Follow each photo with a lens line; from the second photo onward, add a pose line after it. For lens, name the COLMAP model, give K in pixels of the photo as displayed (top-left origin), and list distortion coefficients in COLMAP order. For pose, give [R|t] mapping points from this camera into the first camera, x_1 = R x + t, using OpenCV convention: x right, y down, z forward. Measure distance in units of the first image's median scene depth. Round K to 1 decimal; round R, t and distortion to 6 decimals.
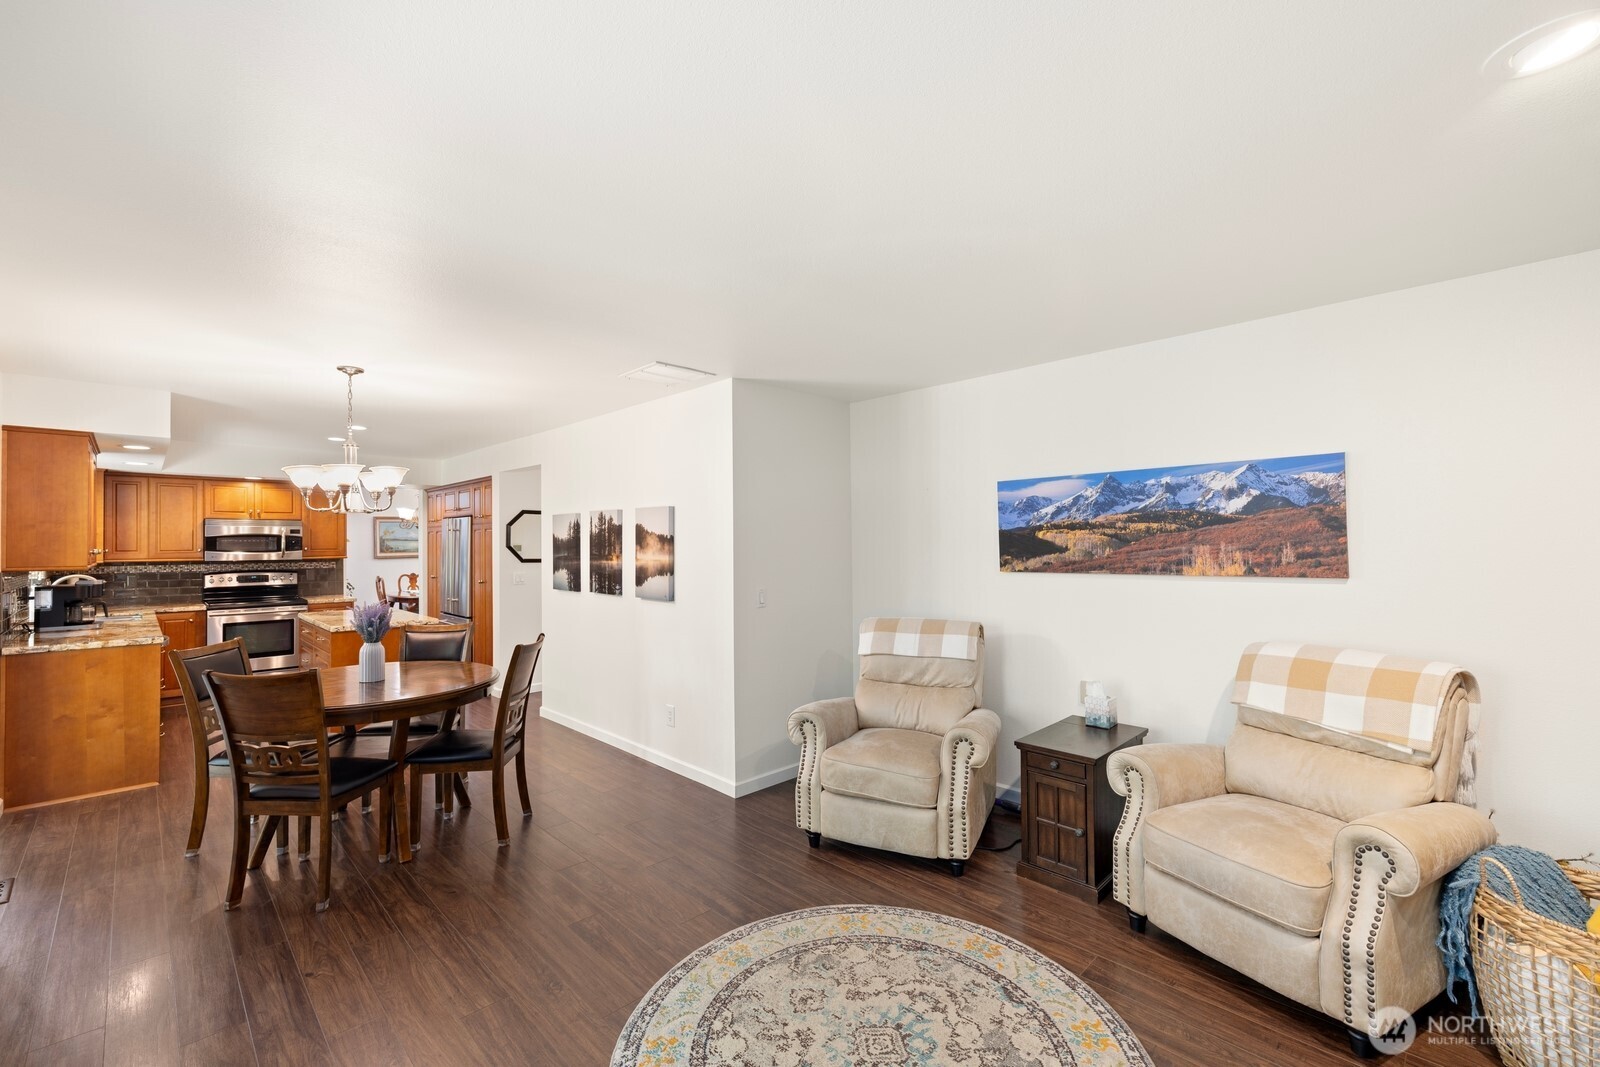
lens RADIAL K [[670.9, 0, 800.0], [0, 670.9, 533.5], [0, 0, 1]] dist [0.000919, 0.000001]
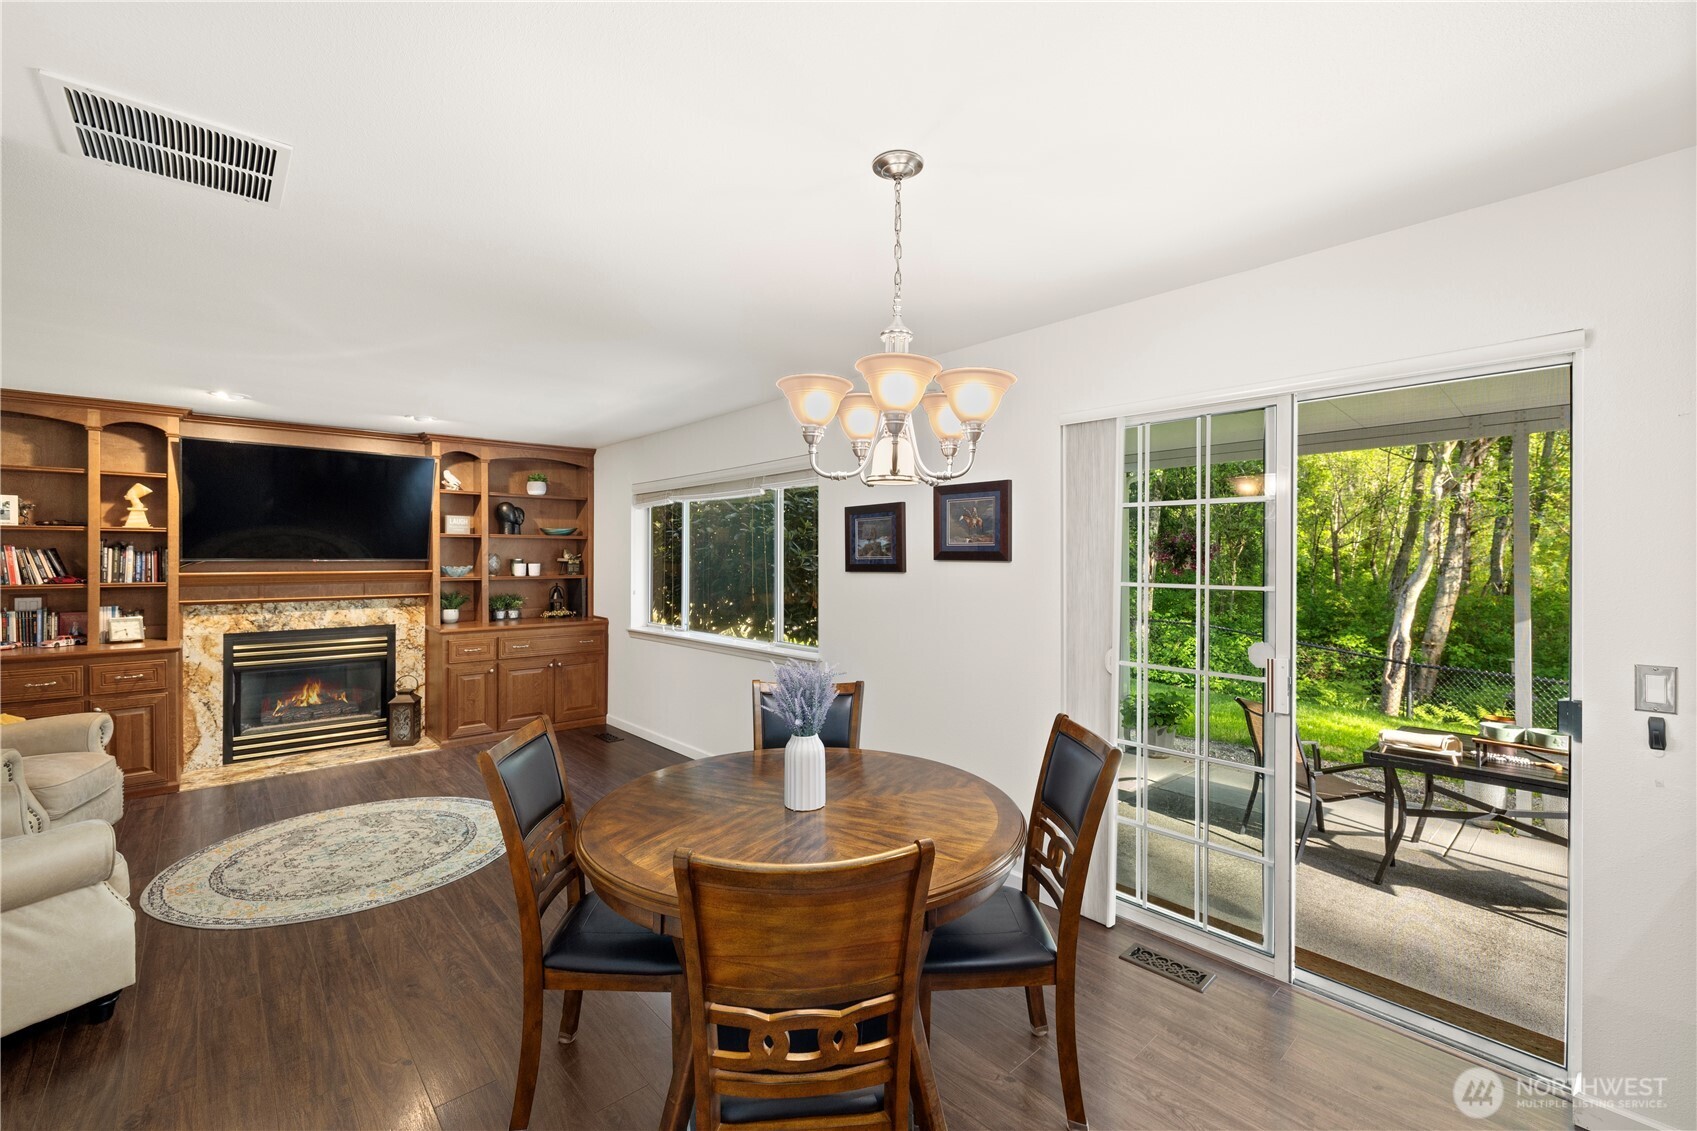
lens RADIAL K [[711.6, 0, 848.5], [0, 711.6, 565.5], [0, 0, 1]] dist [0.000919, 0.000001]
pose [[-0.999081, 0.005364, 0.042529, -0.731146], [0.005177, 0.999976, -0.004500, 0.028772], [-0.042552, -0.004276, -0.999085, 1.648508]]
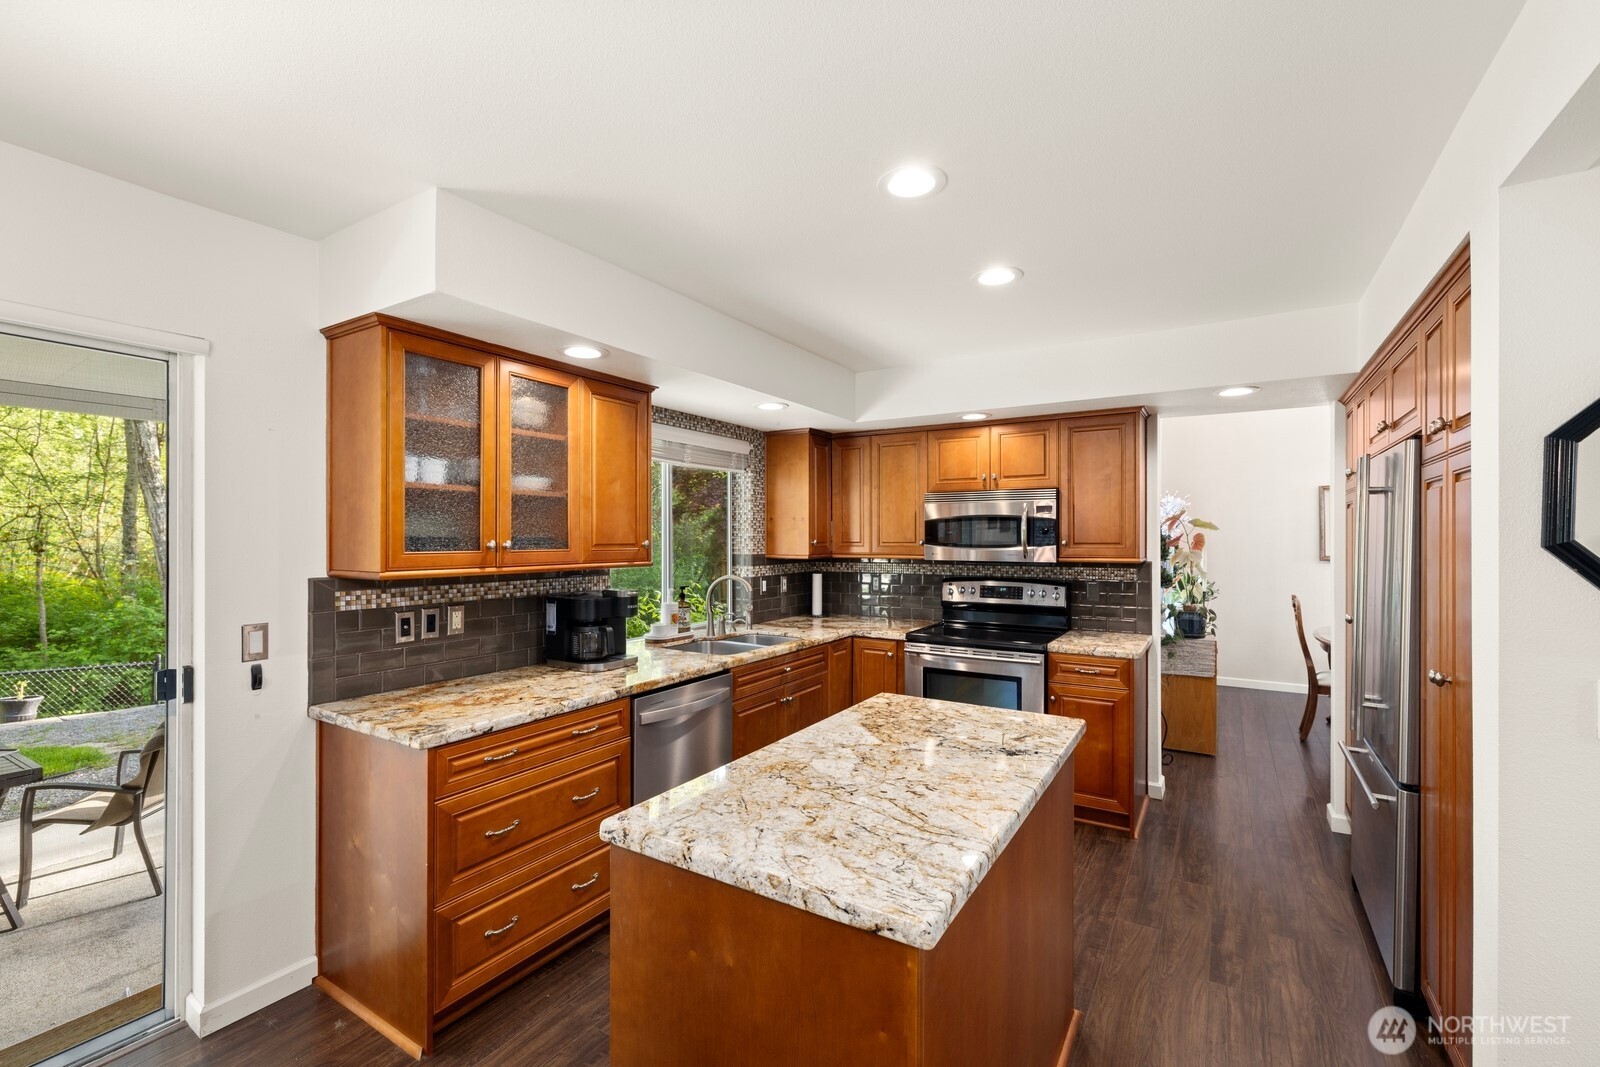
lens RADIAL K [[697.2, 0, 779.2], [0, 697.2, 537.7], [0, 0, 1]] dist [-0.000166, 0.000024]
pose [[0.221093, 0.006298, -0.975232, -0.558738], [0.014348, 0.999850, 0.009710, 0.023384], [0.975147, -0.016139, 0.220970, 1.436269]]
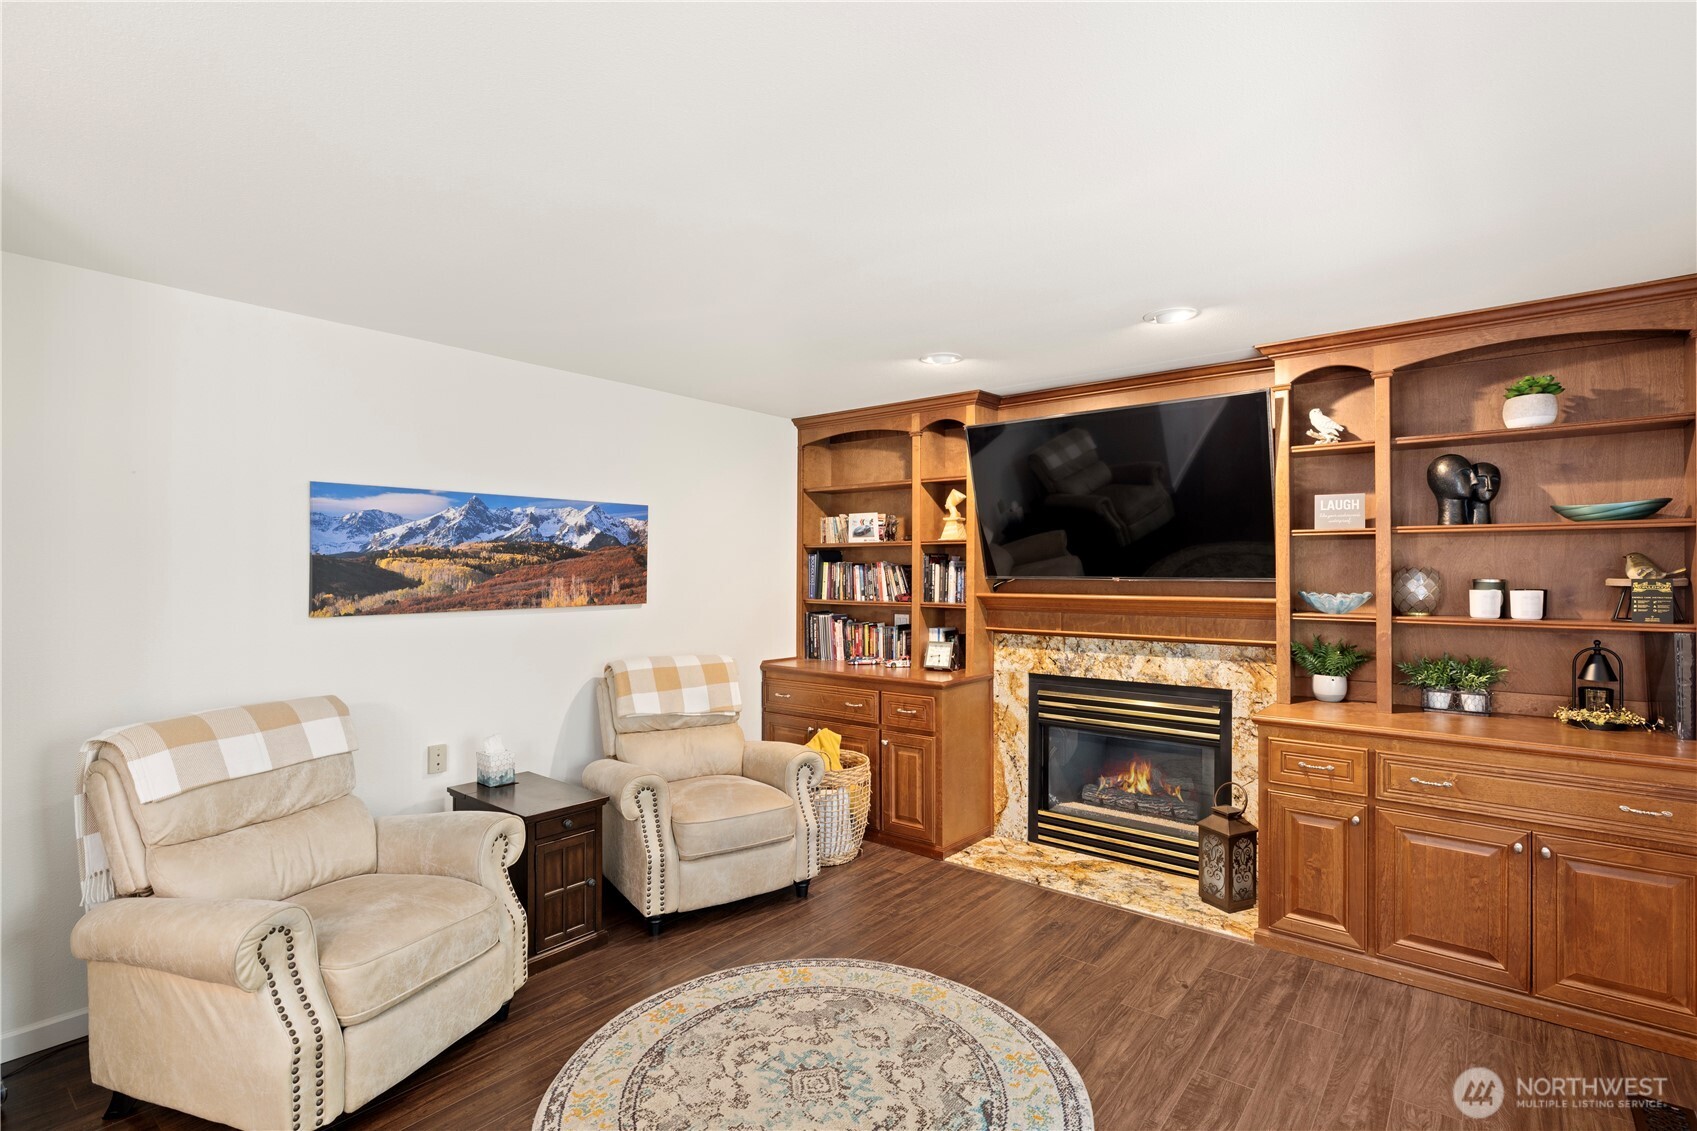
lens RADIAL K [[814.0, 0, 848.5], [0, 814.0, 565.5], [0, 0, 1]] dist [0.000298, 0.000348]
pose [[-0.111876, 0.014233, 0.993620, -0.644719], [-0.017286, 0.999718, -0.016267, 0.010578], [-0.993572, -0.018996, -0.111598, 0.652622]]
